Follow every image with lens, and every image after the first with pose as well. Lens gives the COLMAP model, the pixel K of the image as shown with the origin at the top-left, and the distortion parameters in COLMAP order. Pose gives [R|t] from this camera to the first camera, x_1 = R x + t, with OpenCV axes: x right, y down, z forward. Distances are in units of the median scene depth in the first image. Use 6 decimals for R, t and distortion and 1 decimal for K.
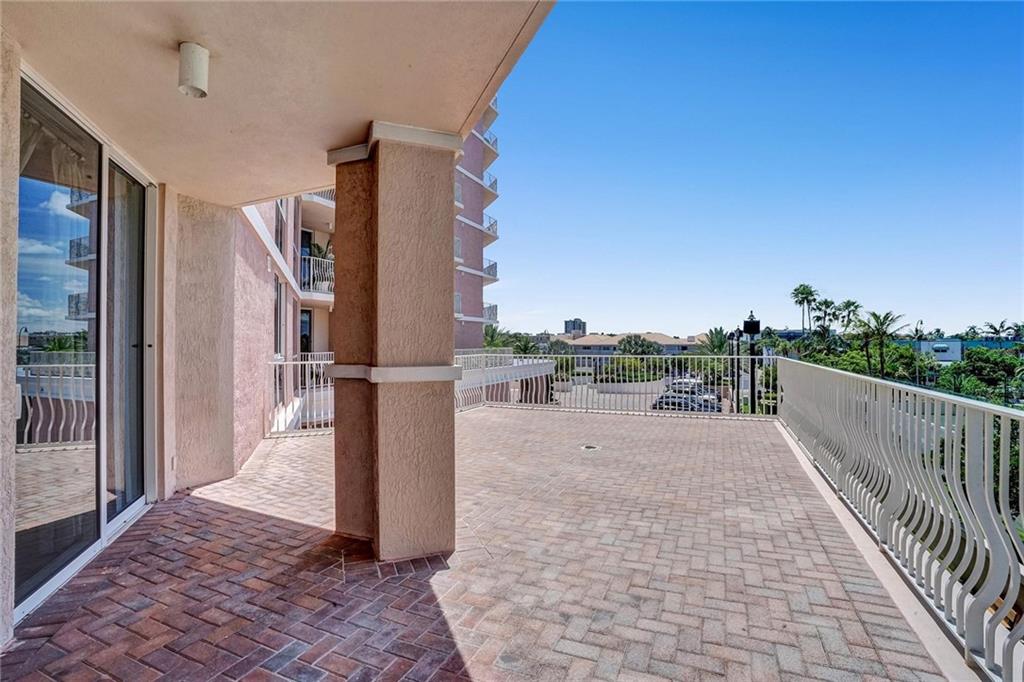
lens RADIAL K [[476.5, 0, 512.0], [0, 476.5, 341.0], [0, 0, 1]] dist [-0.073989, -0.000056]
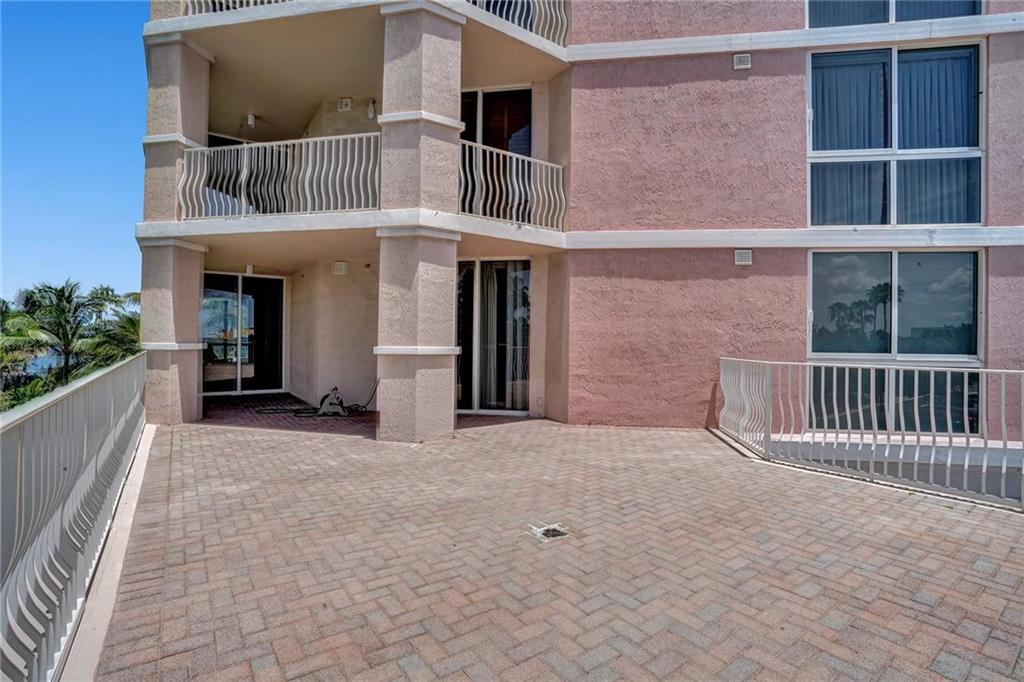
lens RADIAL K [[476.5, 0, 512.0], [0, 476.5, 341.0], [0, 0, 1]] dist [-0.073989, -0.000056]
pose [[-0.505611, -0.012137, -0.862676, 0.944089], [-0.009026, 0.999921, -0.008778, 0.027126], [0.862714, 0.003348, -0.505681, 1.807500]]
